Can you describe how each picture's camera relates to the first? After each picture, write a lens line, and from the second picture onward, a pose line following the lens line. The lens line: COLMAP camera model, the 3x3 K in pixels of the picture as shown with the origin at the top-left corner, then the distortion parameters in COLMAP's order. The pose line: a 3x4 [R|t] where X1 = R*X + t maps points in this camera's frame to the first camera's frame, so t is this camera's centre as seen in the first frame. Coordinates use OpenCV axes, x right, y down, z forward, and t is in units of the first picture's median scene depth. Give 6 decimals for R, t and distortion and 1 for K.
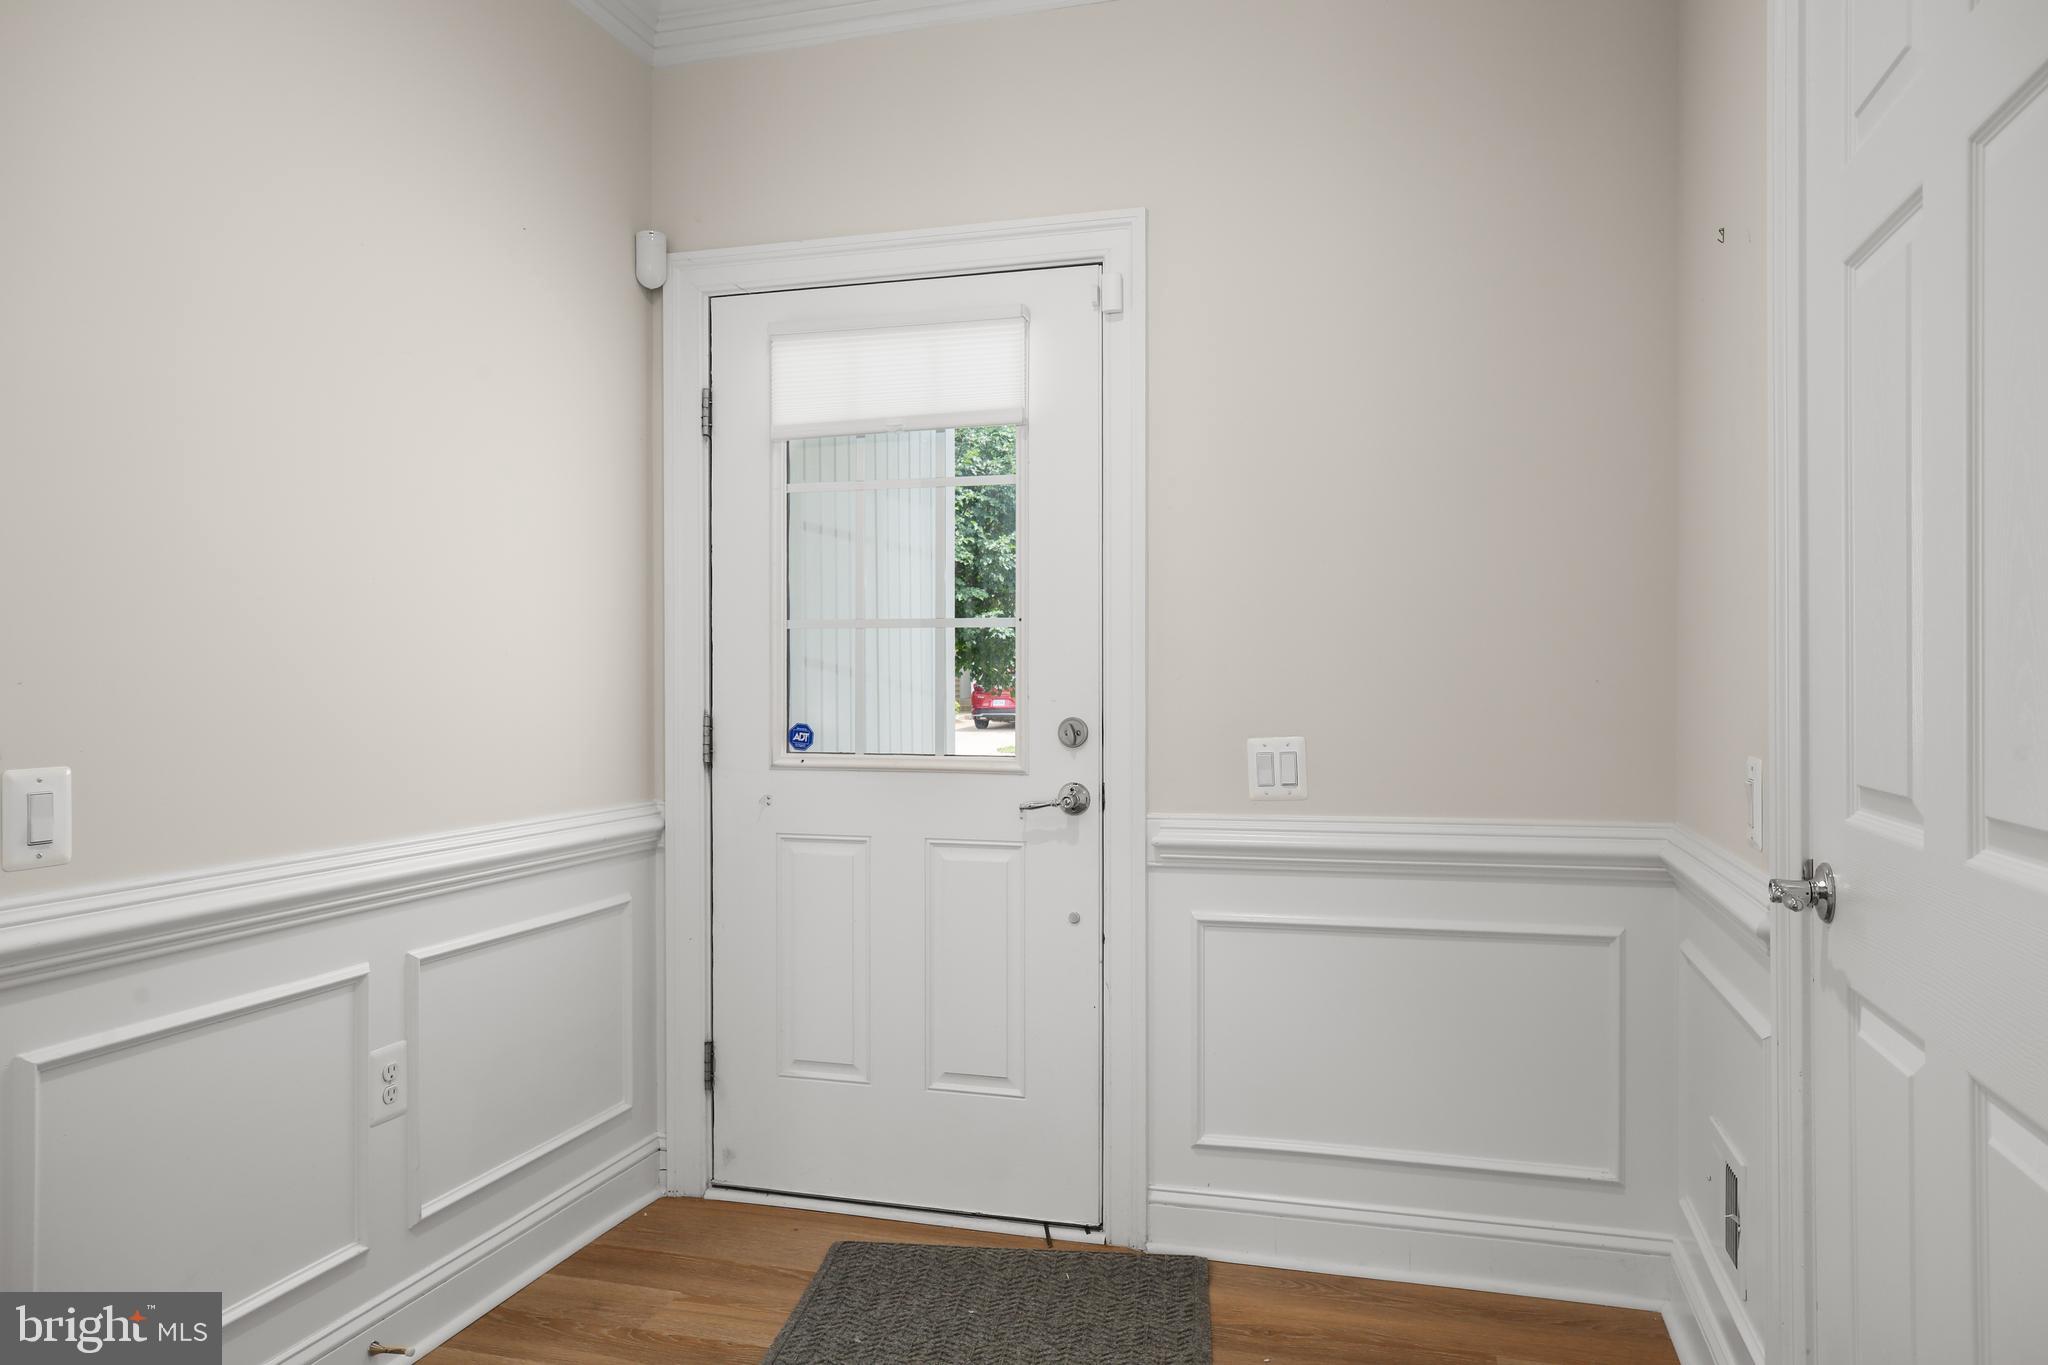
lens RADIAL K [[1437.7, 0, 1027.8], [0, 1437.7, 684.3], [0, 0, 1]] dist [-0.002486, -0.000206]
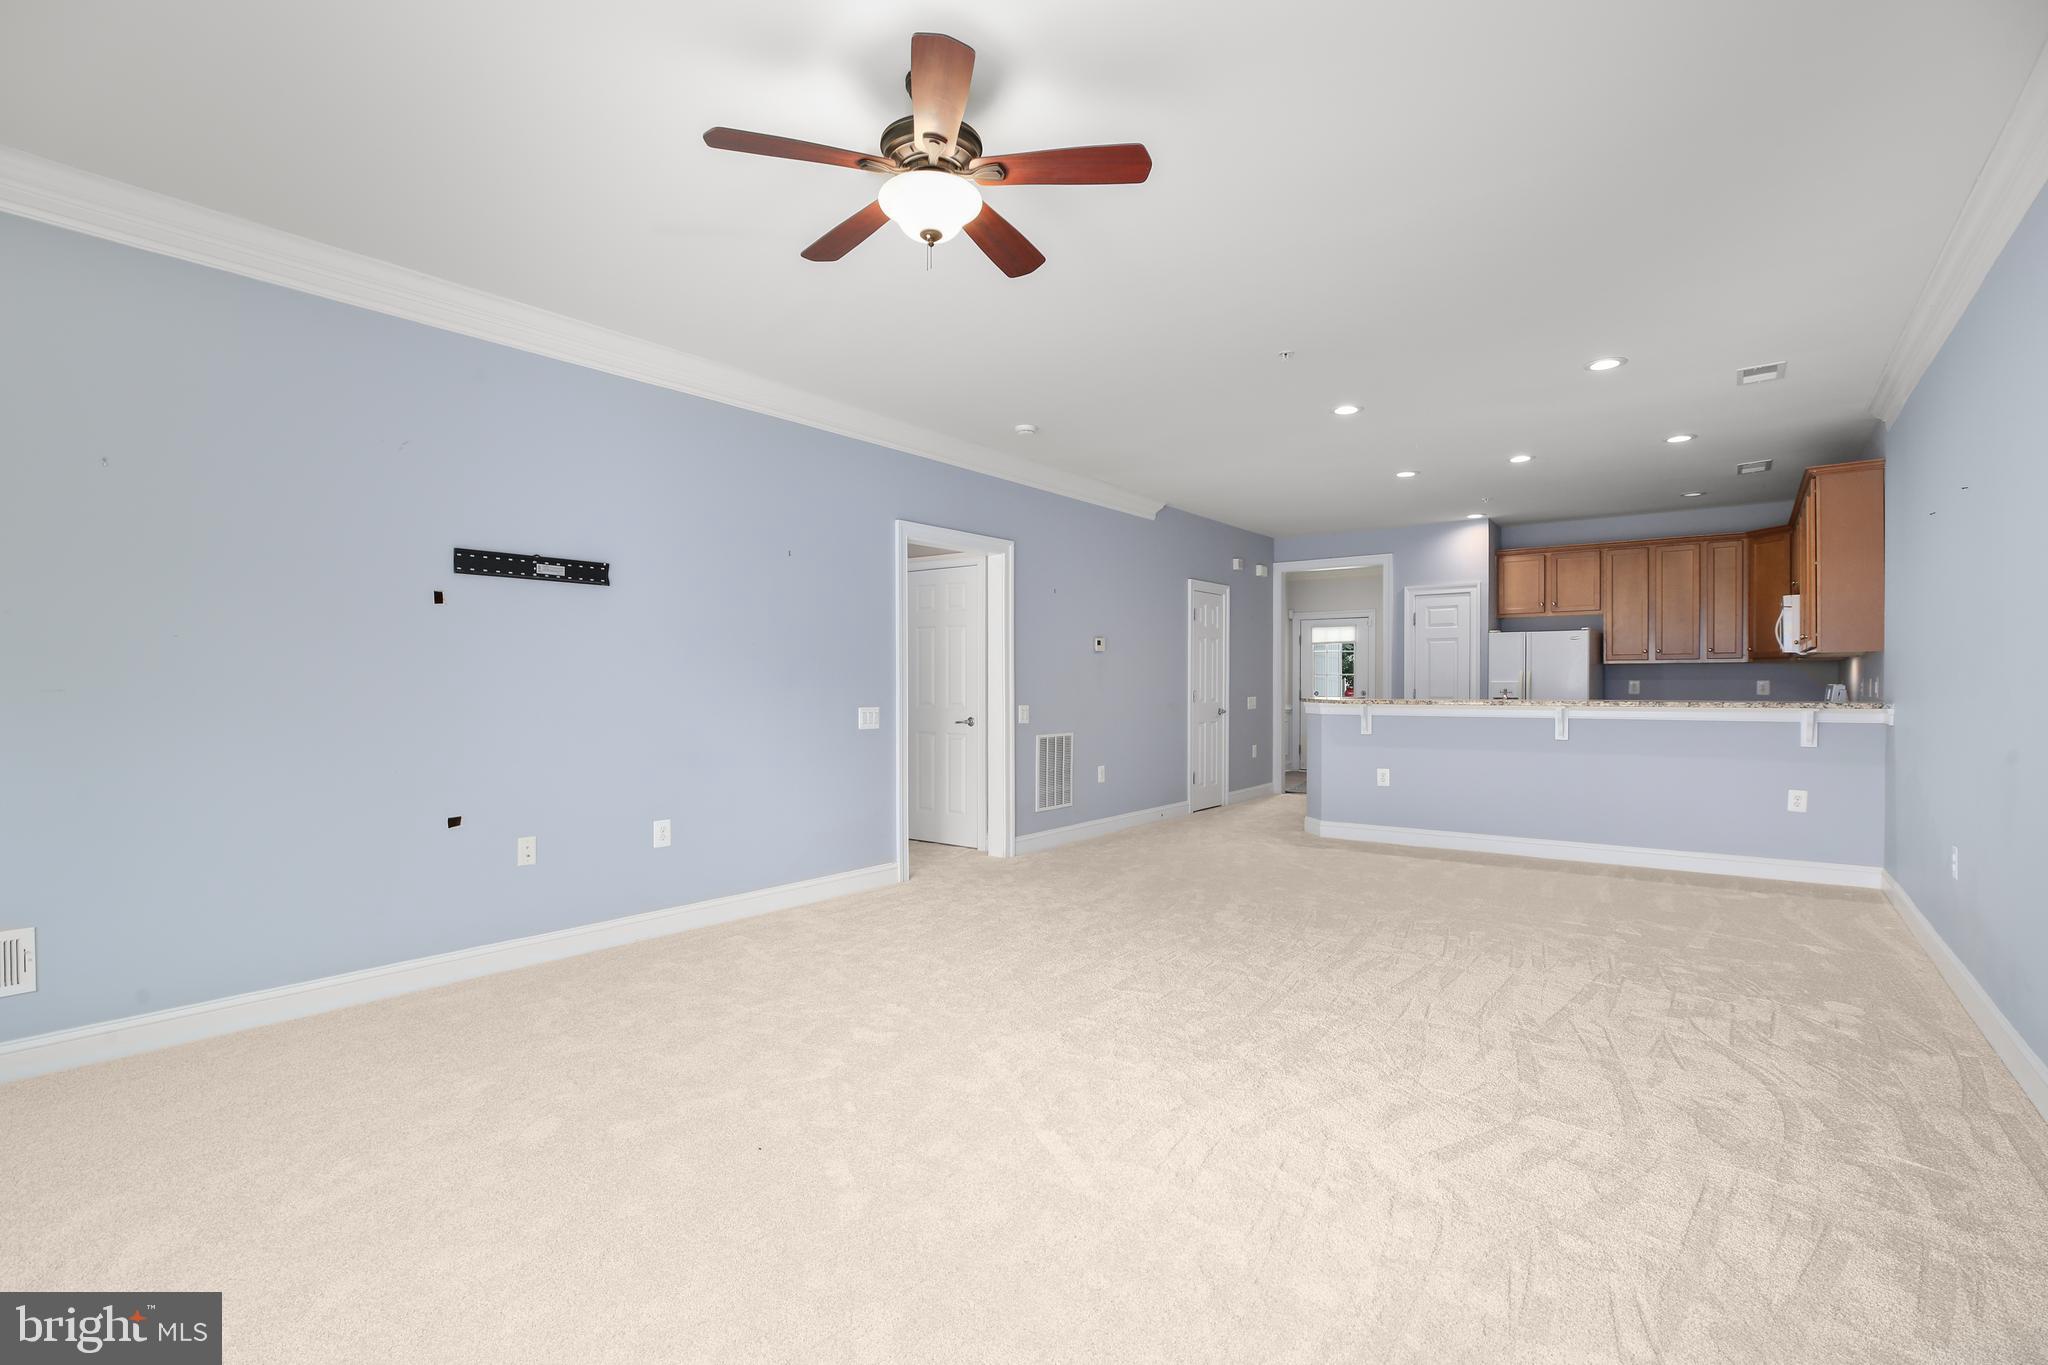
lens RADIAL K [[935.7, 0, 1033.0], [0, 935.7, 683.3], [0, 0, 1]] dist [-0.041114, 0.007710]
pose [[0.928155, -0.000158, -0.372194, 0.203954], [0.000311, 1.000000, 0.000350, -0.010191], [0.372194, -0.000441, 0.928155, -3.227753]]
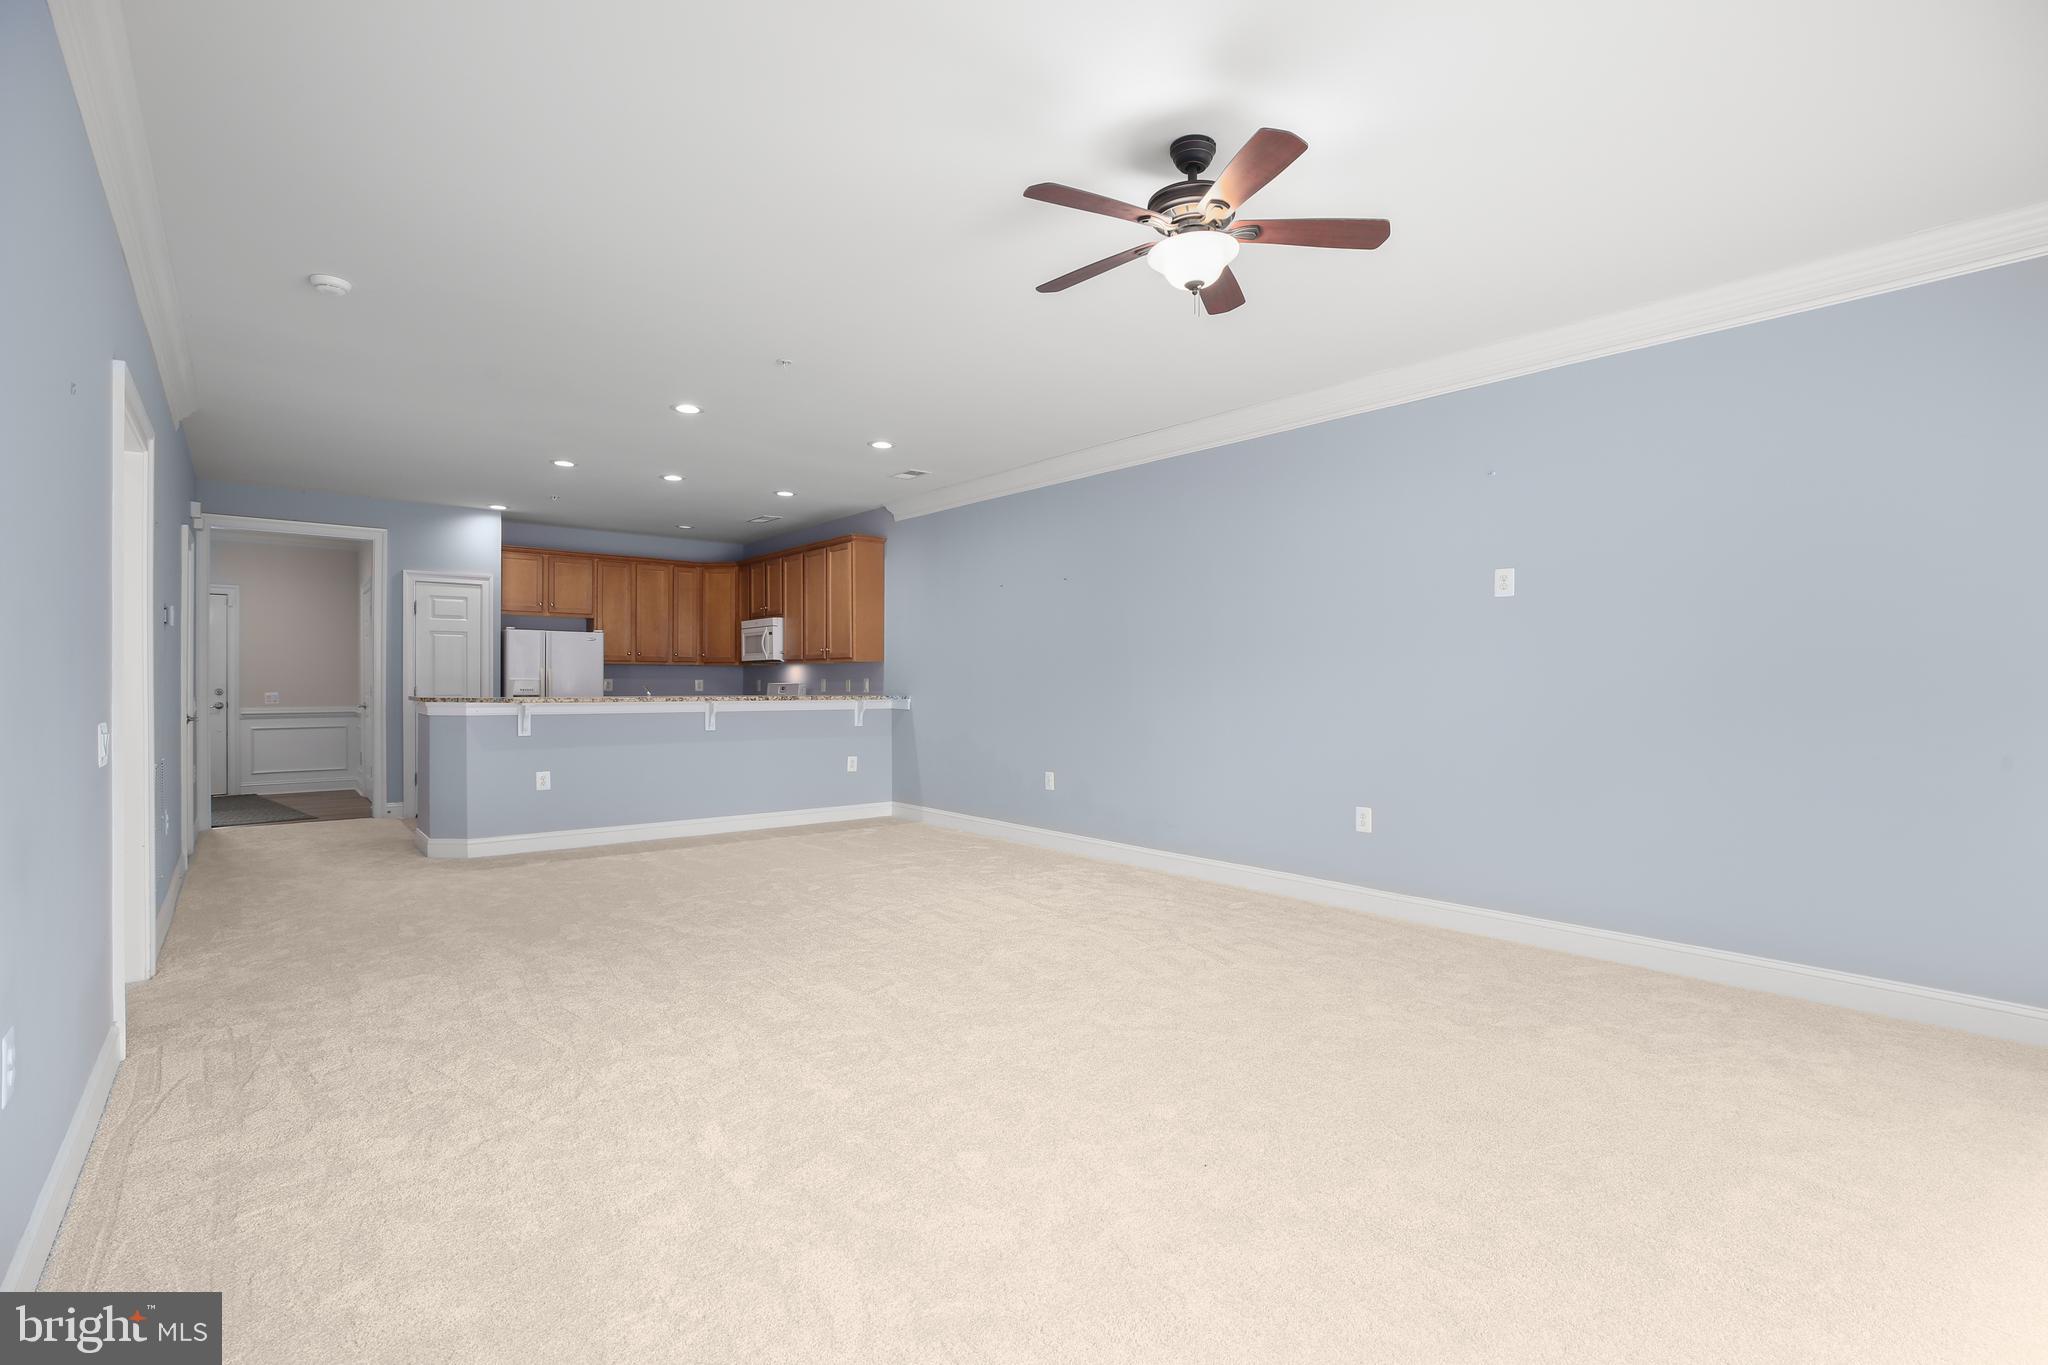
lens RADIAL K [[935.7, 0, 1019.3], [0, 935.7, 681.2], [0, 0, 1]] dist [-0.041114, 0.007710]
pose [[0.566198, 0.005388, 0.824251, -0.958250], [-0.005802, 0.999980, -0.002551, -0.009214], [-0.824249, -0.003339, 0.566218, -2.908173]]
